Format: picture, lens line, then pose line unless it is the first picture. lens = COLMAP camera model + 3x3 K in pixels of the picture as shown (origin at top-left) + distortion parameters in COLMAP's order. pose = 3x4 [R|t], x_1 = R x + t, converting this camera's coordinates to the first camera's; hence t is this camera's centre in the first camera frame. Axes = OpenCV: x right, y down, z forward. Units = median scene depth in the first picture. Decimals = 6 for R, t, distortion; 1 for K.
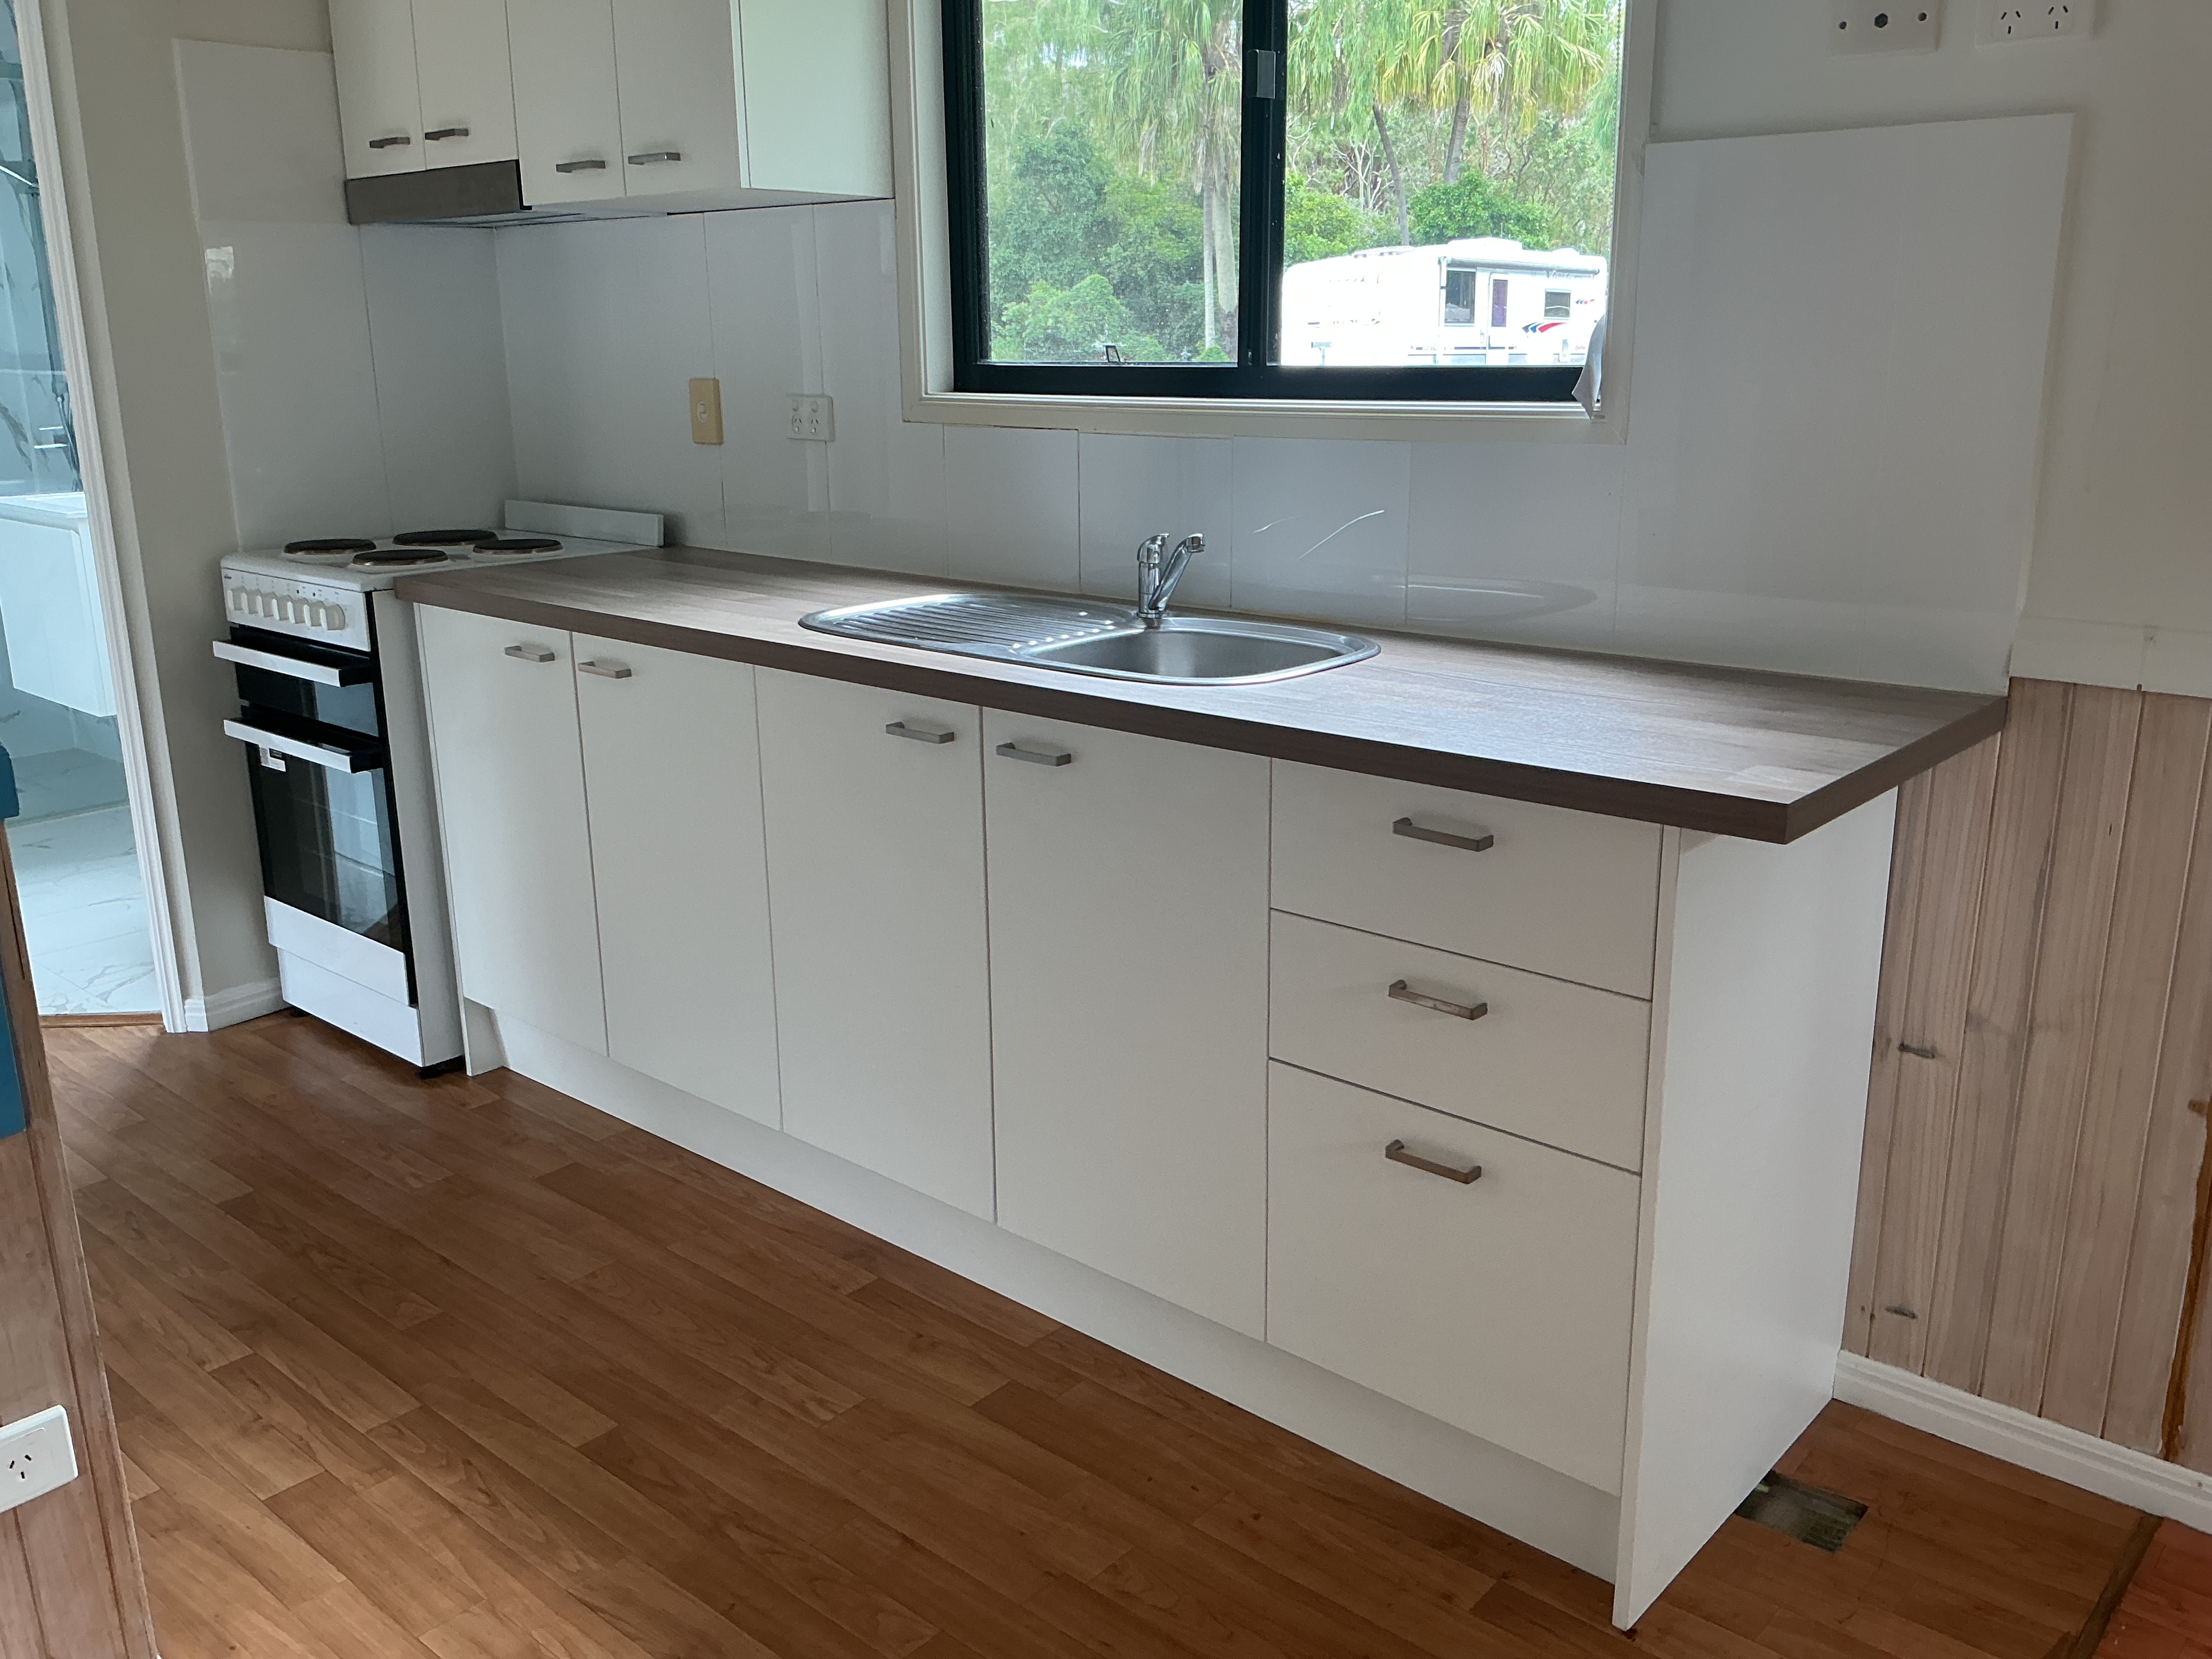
lens RADIAL K [[1863.0, 0, 1127.7], [0, 1863.0, 834.8], [0, 0, 1]] dist [0.051557, -0.088156]
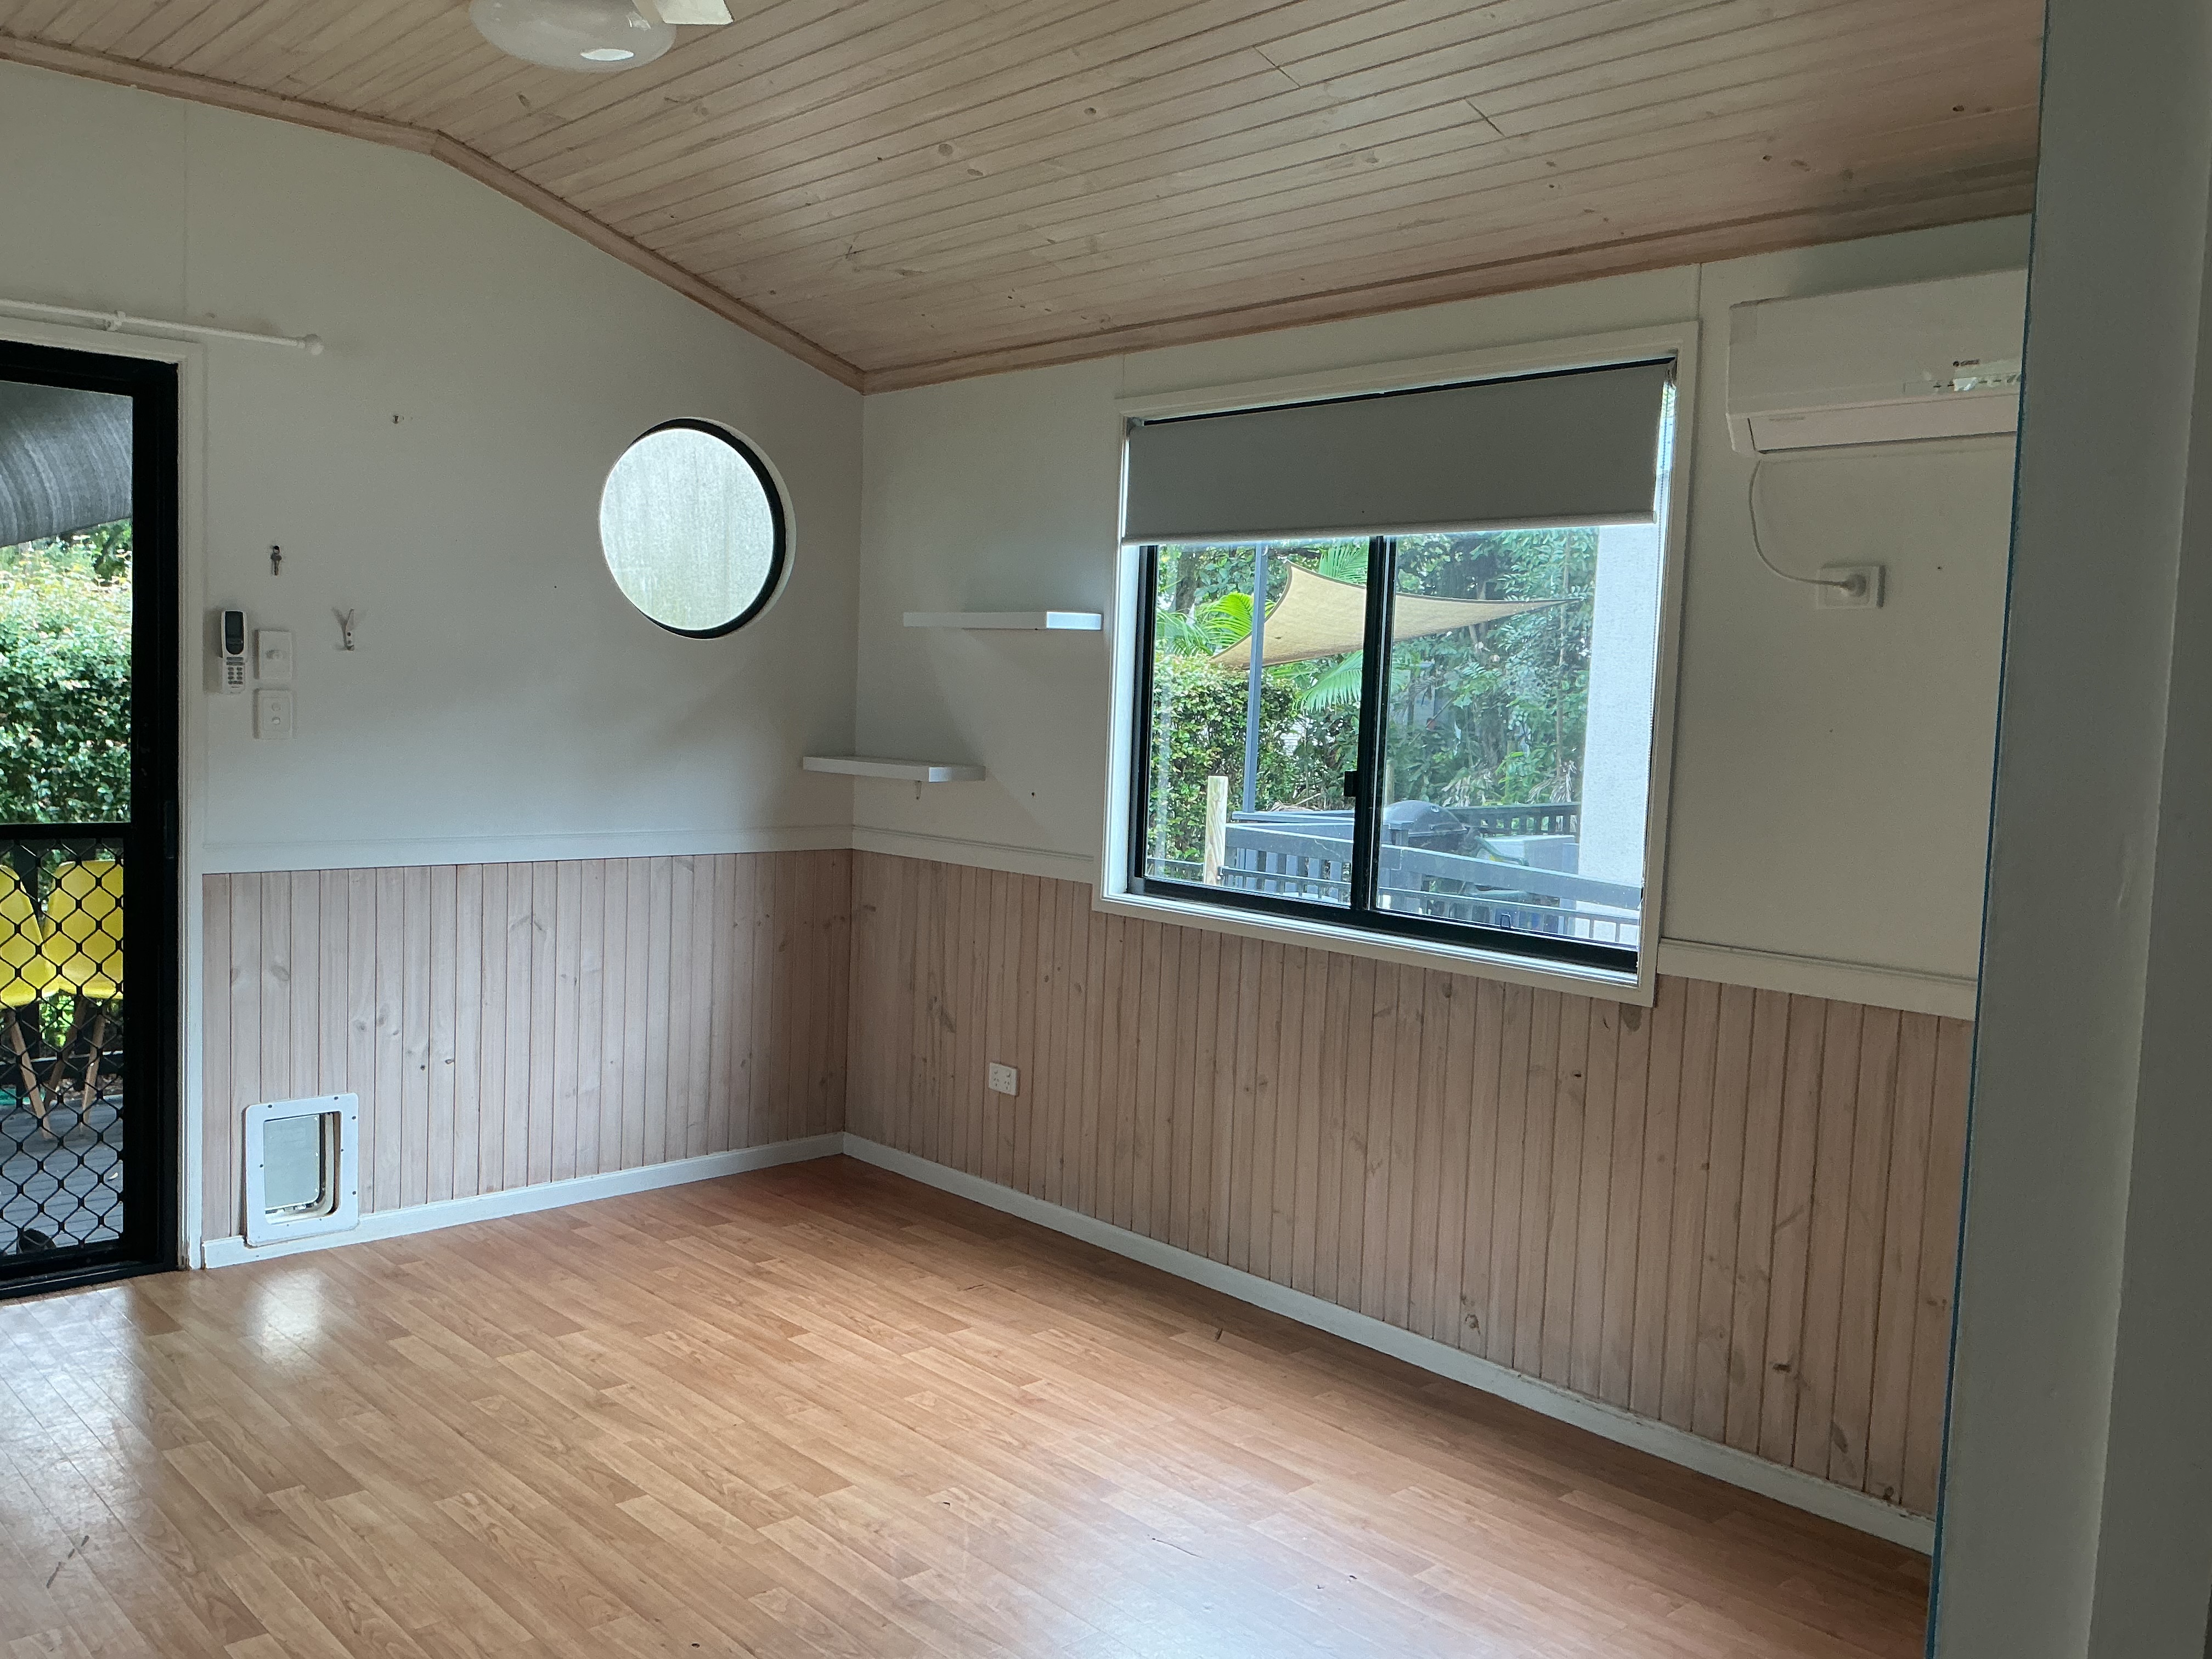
lens RADIAL K [[1863.0, 0, 1100.0], [0, 1863.0, 829.5], [0, 0, 1]] dist [0.051557, -0.088156]
pose [[-0.993222, -0.034128, 0.111108, -0.653287], [0.005612, 0.940727, 0.339119, -0.529181], [-0.116096, 0.337444, -0.934159, 1.782904]]
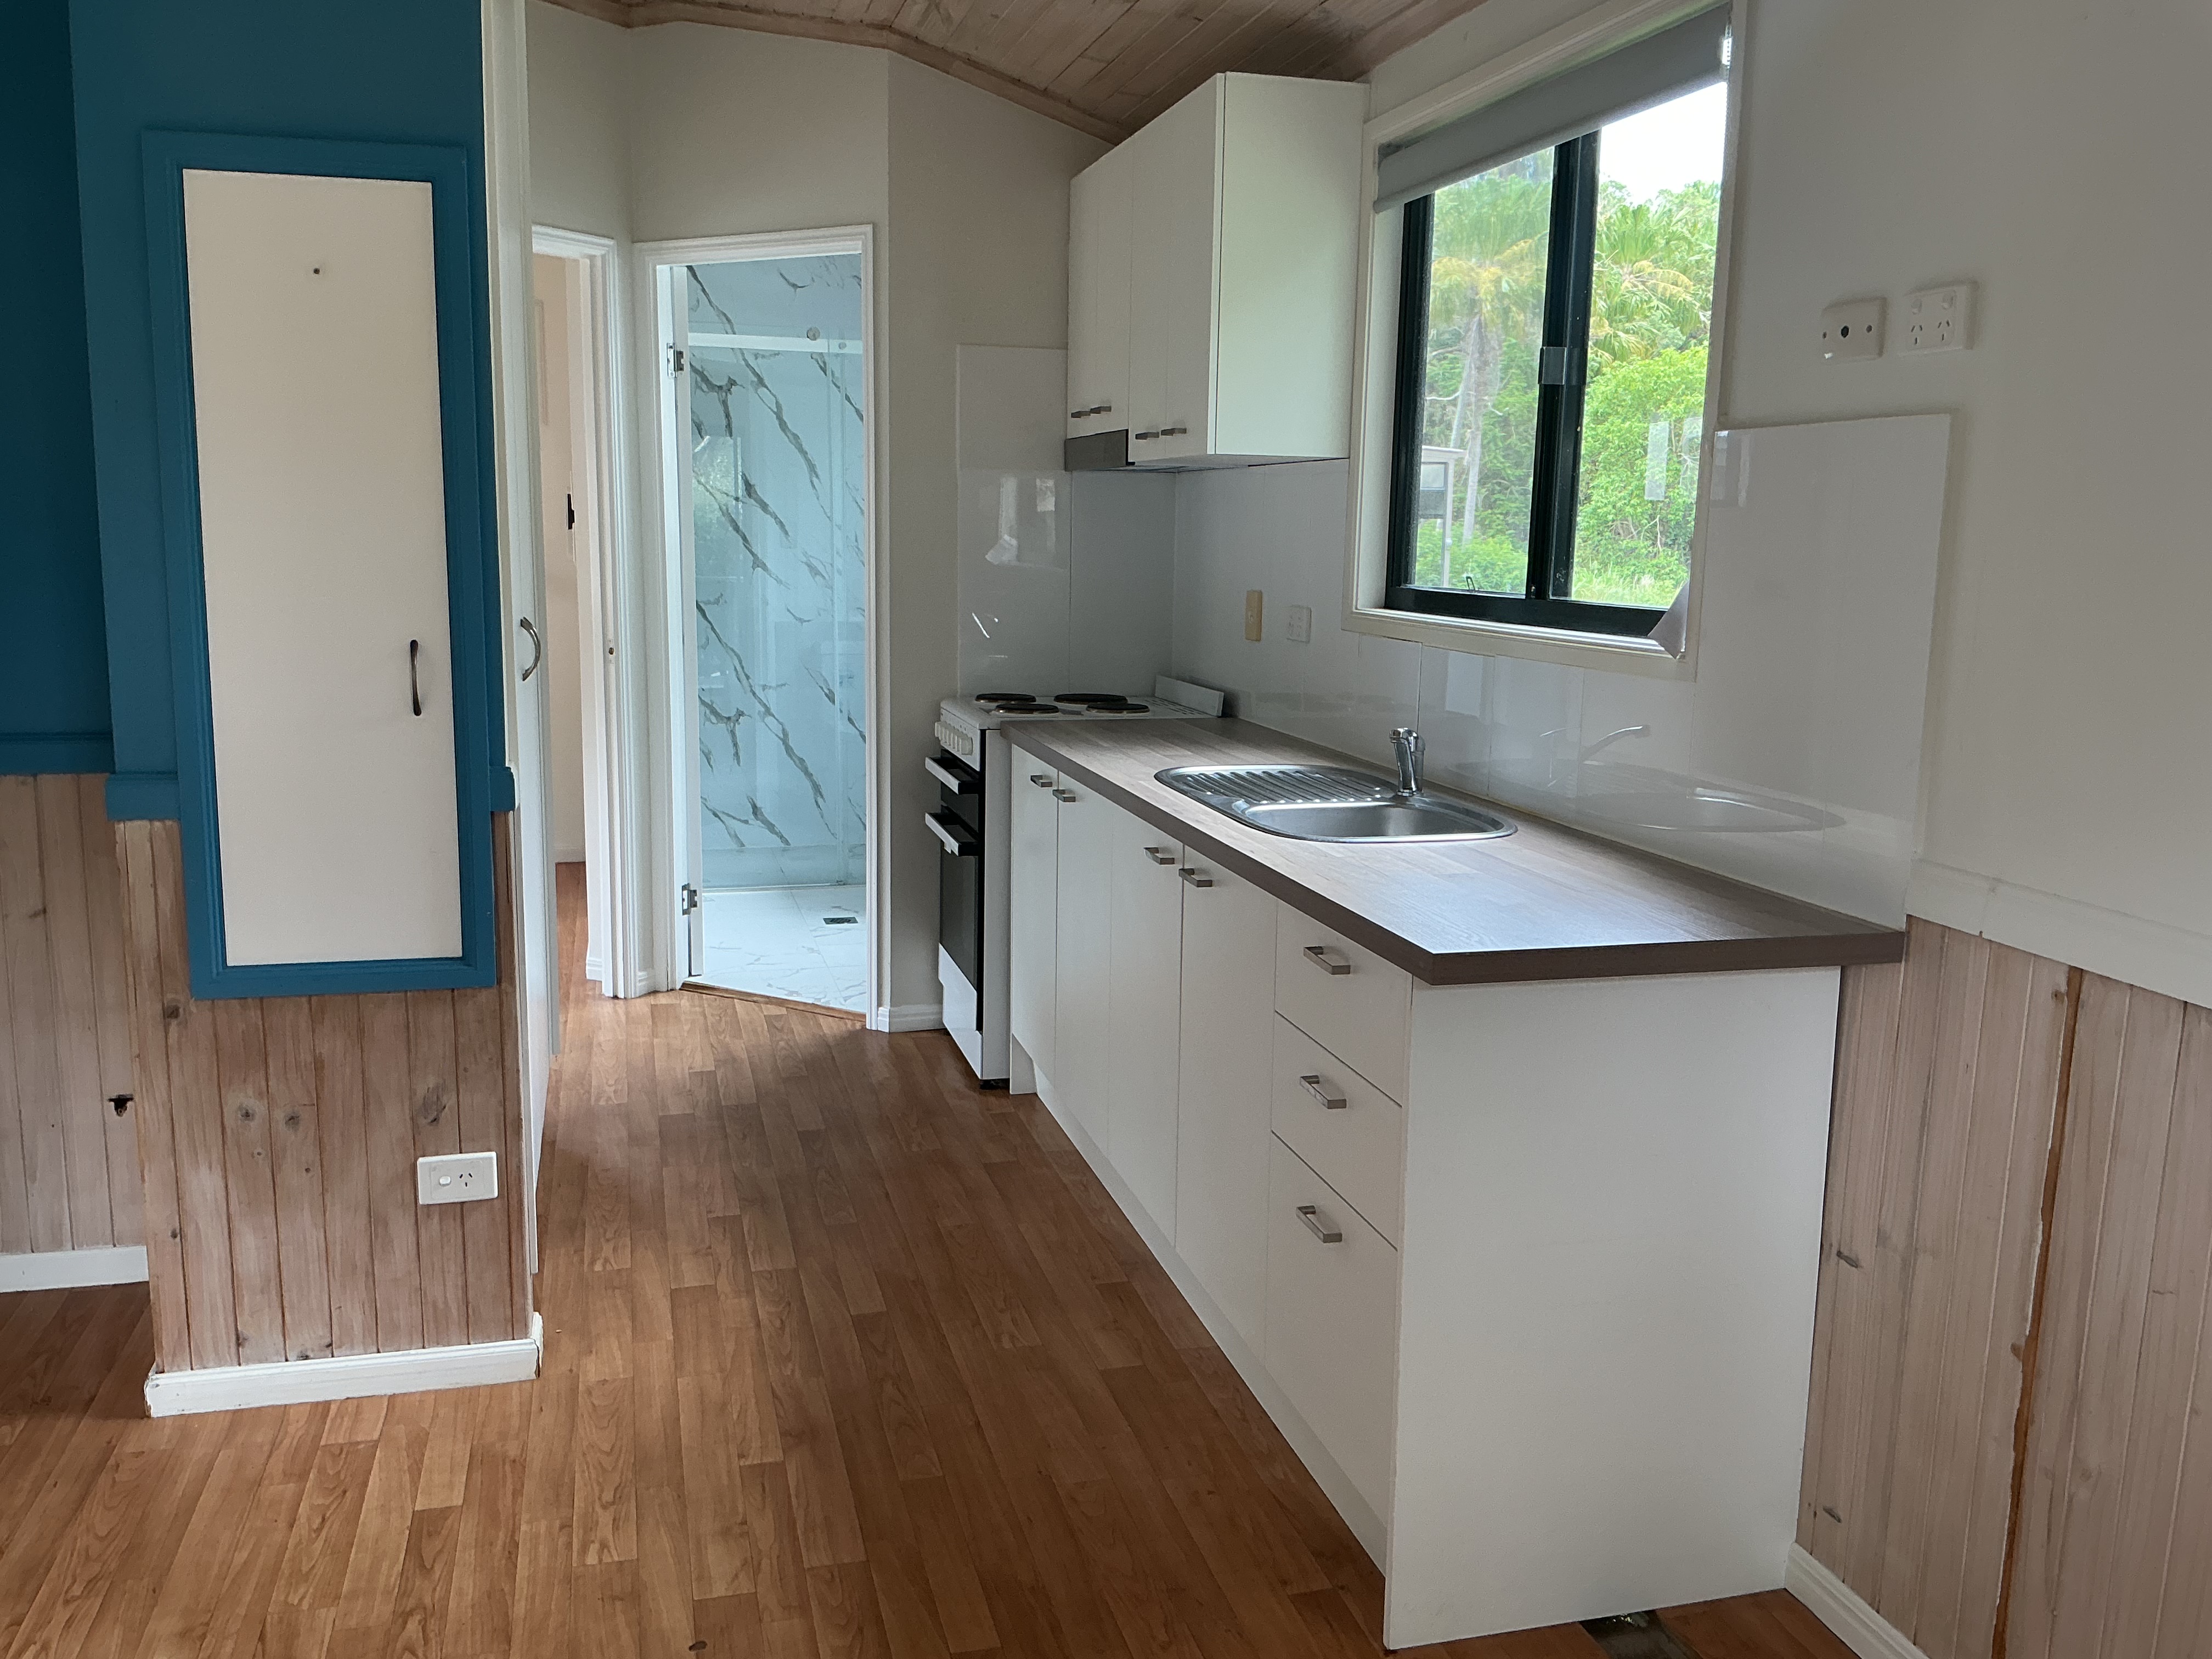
lens RADIAL K [[1863.0, 0, 1117.9], [0, 1863.0, 836.6], [0, 0, 1]] dist [0.051557, -0.088156]
pose [[0.829354, 0.115845, -0.546581, 0.517075], [-0.171025, 0.983948, -0.050963, 0.003754], [0.531904, 0.135745, 0.835854, -0.115948]]
